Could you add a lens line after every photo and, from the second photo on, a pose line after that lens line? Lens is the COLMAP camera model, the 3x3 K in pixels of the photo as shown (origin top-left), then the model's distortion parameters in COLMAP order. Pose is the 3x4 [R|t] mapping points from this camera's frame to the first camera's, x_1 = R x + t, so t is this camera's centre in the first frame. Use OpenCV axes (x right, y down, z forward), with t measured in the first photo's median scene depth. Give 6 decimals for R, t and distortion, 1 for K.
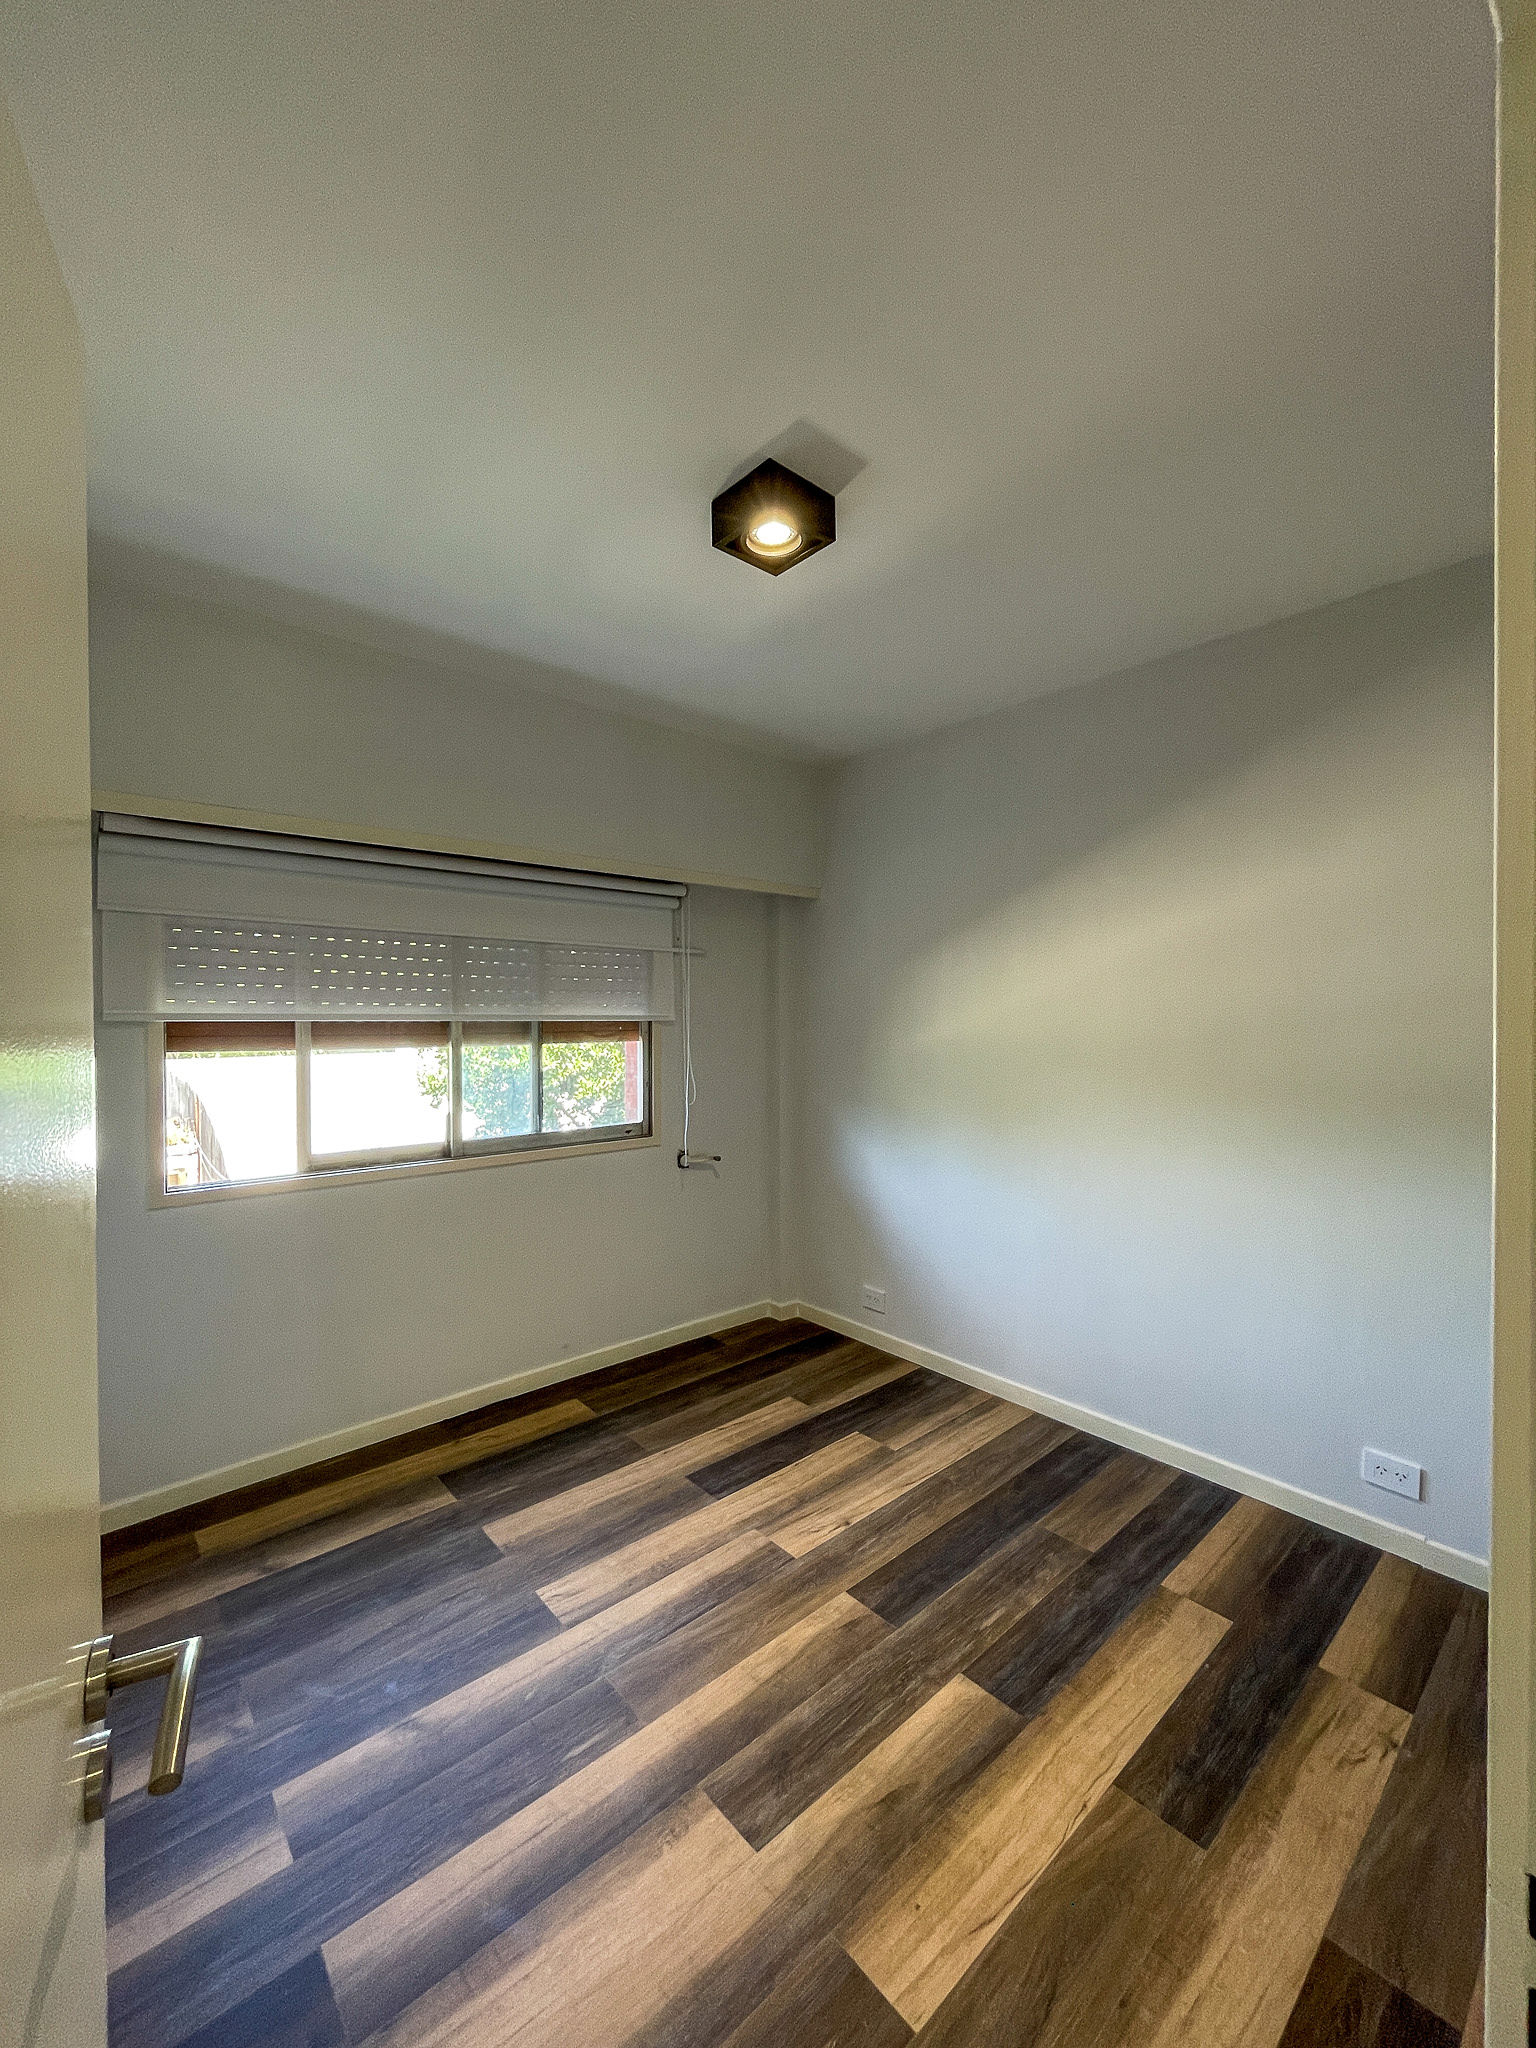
lens RADIAL K [[835.3, 0, 773.1], [0, 835.3, 1020.4], [0, 0, 1]] dist [0.011292, -0.000418]
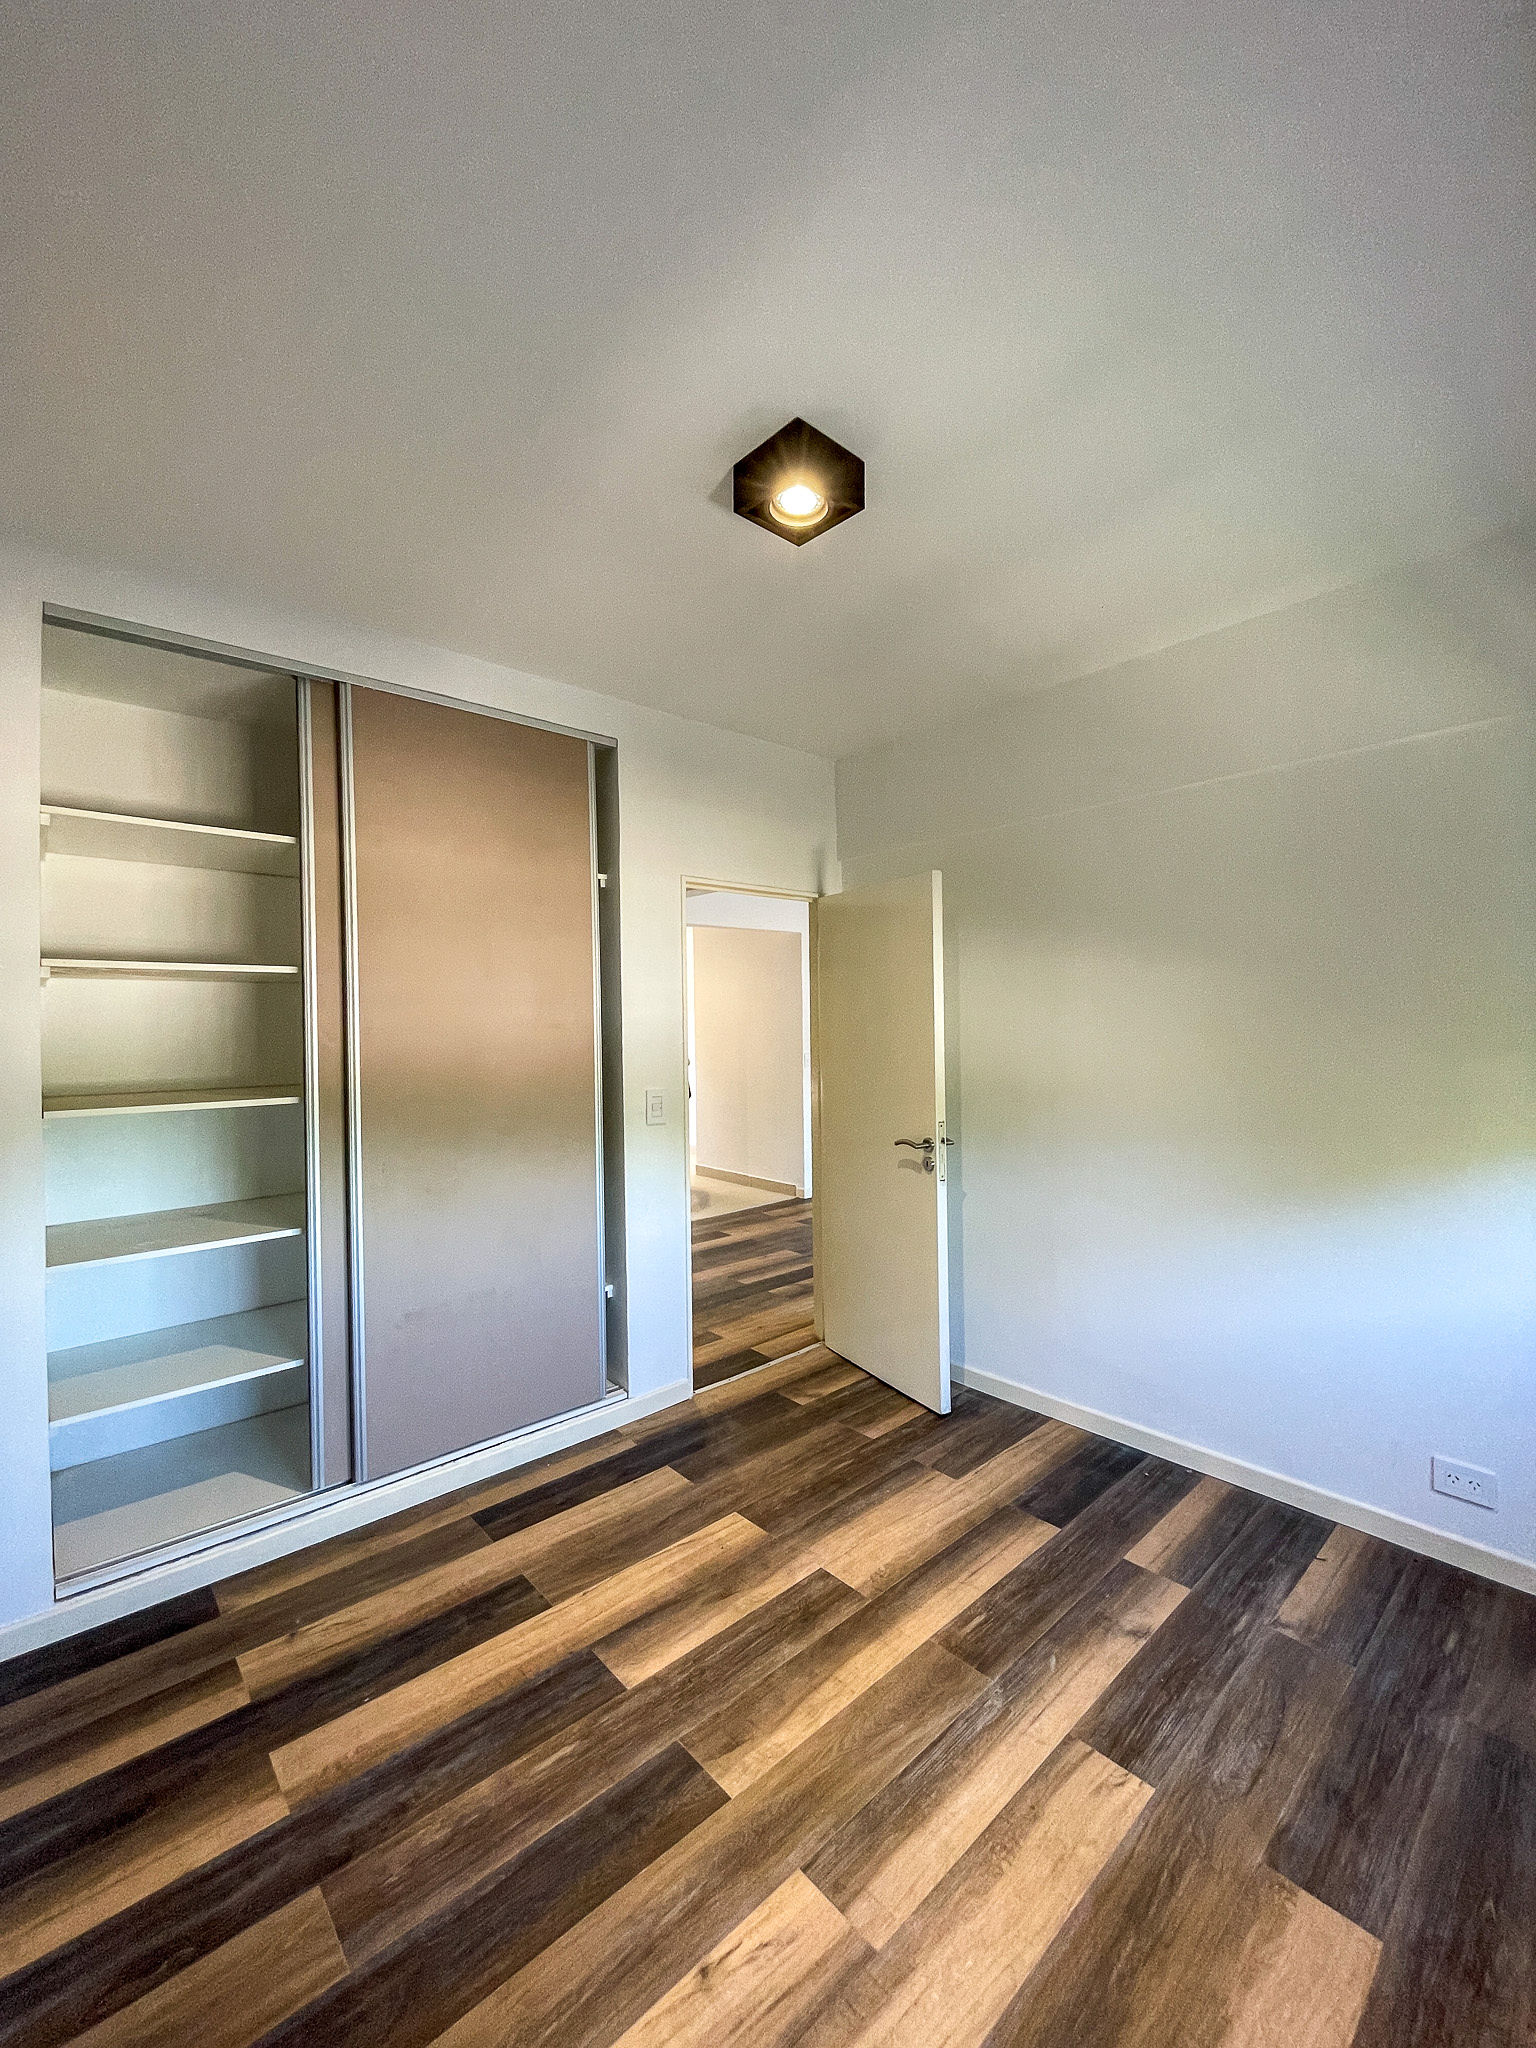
lens RADIAL K [[835.3, 0, 771.9], [0, 835.3, 1025.4], [0, 0, 1]] dist [0.011292, -0.000418]
pose [[-0.999839, 0.015152, -0.009631, 0.051400], [0.015043, 0.999824, 0.011238, -0.000364], [0.009800, 0.011091, -0.999890, 1.863639]]
